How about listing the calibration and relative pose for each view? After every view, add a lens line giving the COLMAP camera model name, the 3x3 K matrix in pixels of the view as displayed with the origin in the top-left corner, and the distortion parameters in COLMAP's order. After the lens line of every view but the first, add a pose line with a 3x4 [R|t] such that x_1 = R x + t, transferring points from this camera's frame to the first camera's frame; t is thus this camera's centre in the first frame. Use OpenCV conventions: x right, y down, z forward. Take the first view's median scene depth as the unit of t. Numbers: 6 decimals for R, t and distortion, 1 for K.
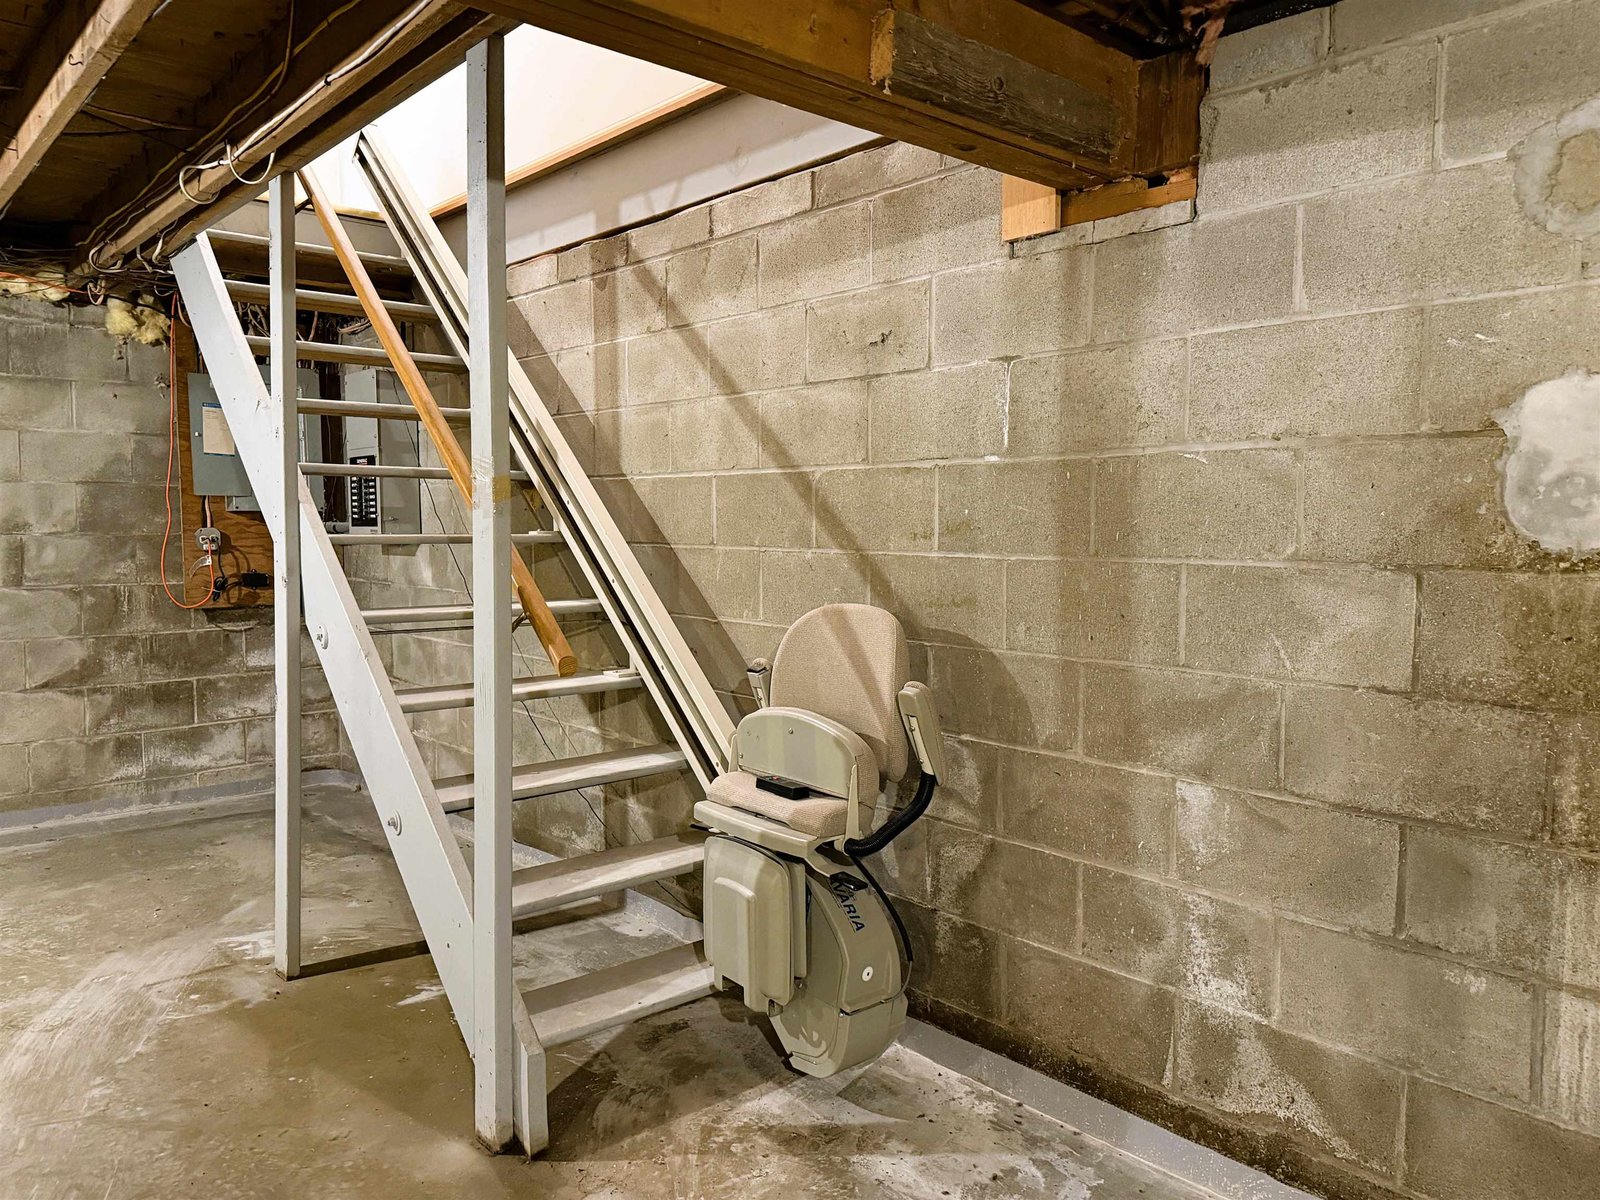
lens RADIAL K [[1164.3, 0, 785.8], [0, 1164.3, 604.7], [0, 0, 1]] dist [0.049176, -0.057584]
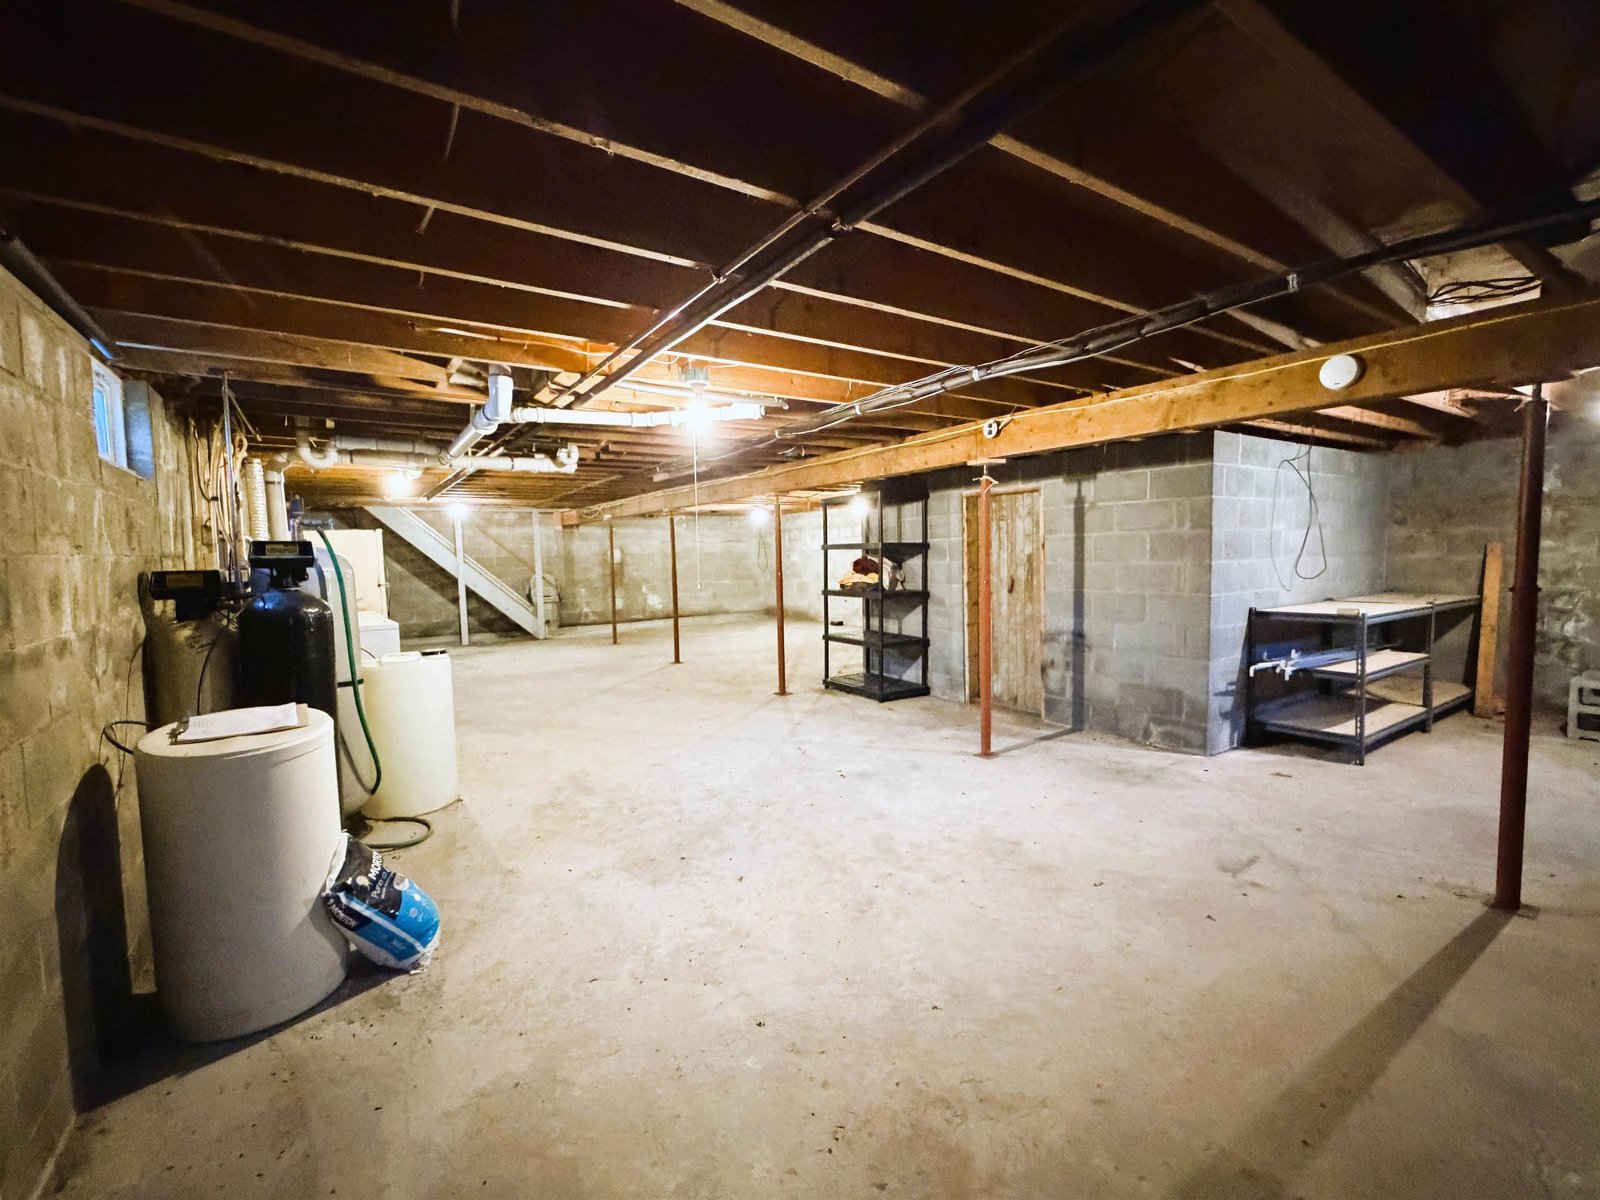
lens RADIAL K [[703.0, 0, 799.6], [0, 703.0, 601.6], [0, 0, 1]] dist [0.001513, 0.000098]
pose [[0.121232, -0.073760, 0.989880, -4.646065], [0.098699, 0.993189, 0.061919, 0.067057], [-0.987705, 0.090194, 0.127686, -1.353862]]
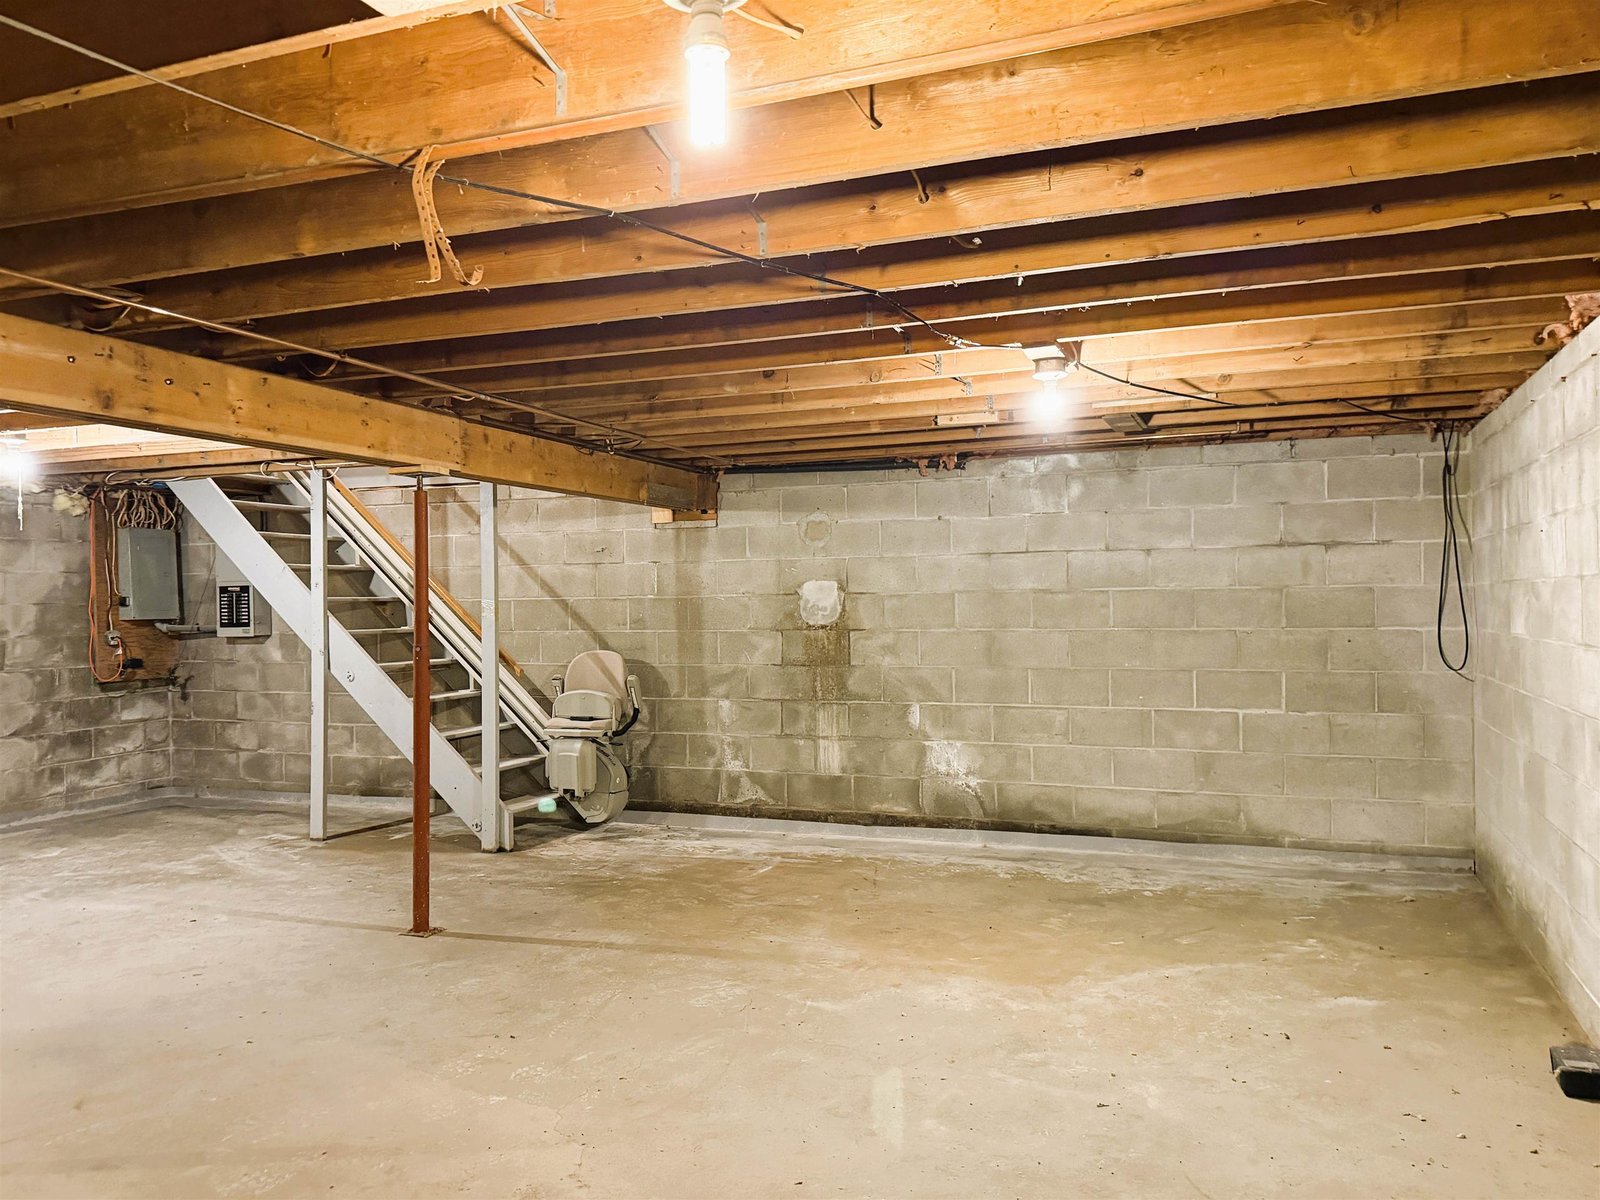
lens RADIAL K [[1229.8, 0, 795.1], [0, 1229.8, 595.2], [0, 0, 1]] dist [0.016843, -0.010928]
pose [[0.888764, -0.013150, 0.458177, -0.887570], [0.049281, 0.996536, -0.066992, 0.089318], [-0.455709, 0.082120, 0.886333, -1.825056]]
